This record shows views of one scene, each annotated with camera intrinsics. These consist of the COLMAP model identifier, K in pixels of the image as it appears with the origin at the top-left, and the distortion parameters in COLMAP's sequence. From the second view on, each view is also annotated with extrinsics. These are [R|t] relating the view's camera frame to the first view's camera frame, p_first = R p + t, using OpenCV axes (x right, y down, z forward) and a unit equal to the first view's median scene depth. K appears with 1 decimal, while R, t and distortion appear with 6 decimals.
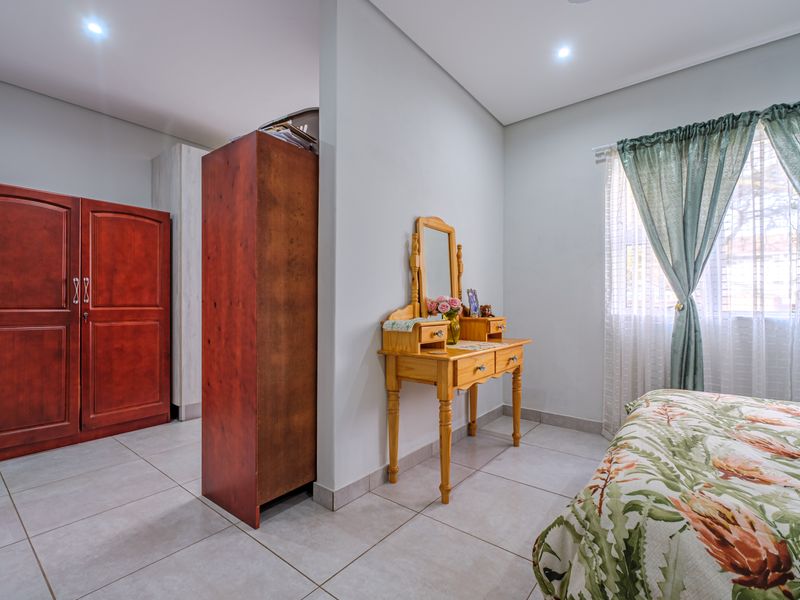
lens RADIAL K [[380.8, 0, 401.9], [0, 380.8, 301.6], [0, 0, 1]] dist [0.001008, 0.000092]
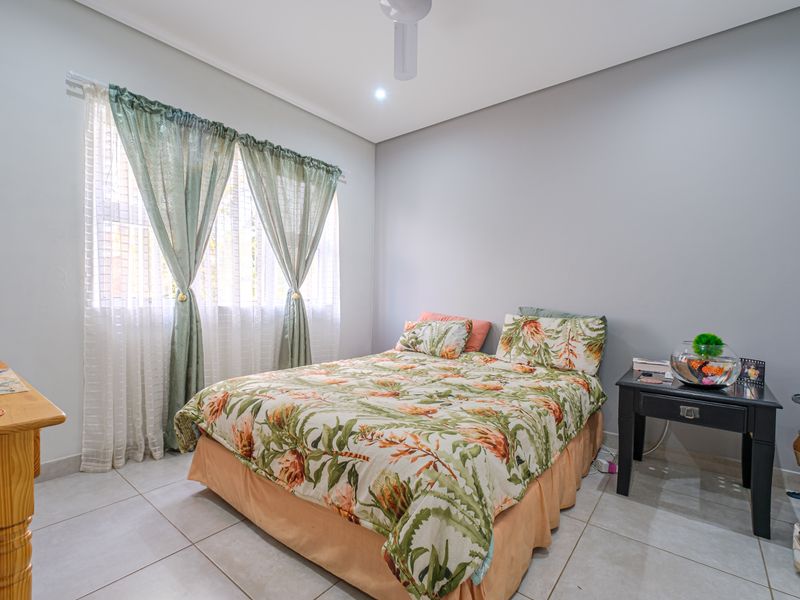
lens RADIAL K [[380.8, 0, 401.9], [0, 380.8, 301.6], [0, 0, 1]] dist [0.001008, 0.000092]
pose [[-0.006081, -0.015653, 0.999859, -0.433458], [-0.017170, 0.999732, 0.015547, -0.001071], [-0.999834, -0.017073, -0.006348, 0.803866]]
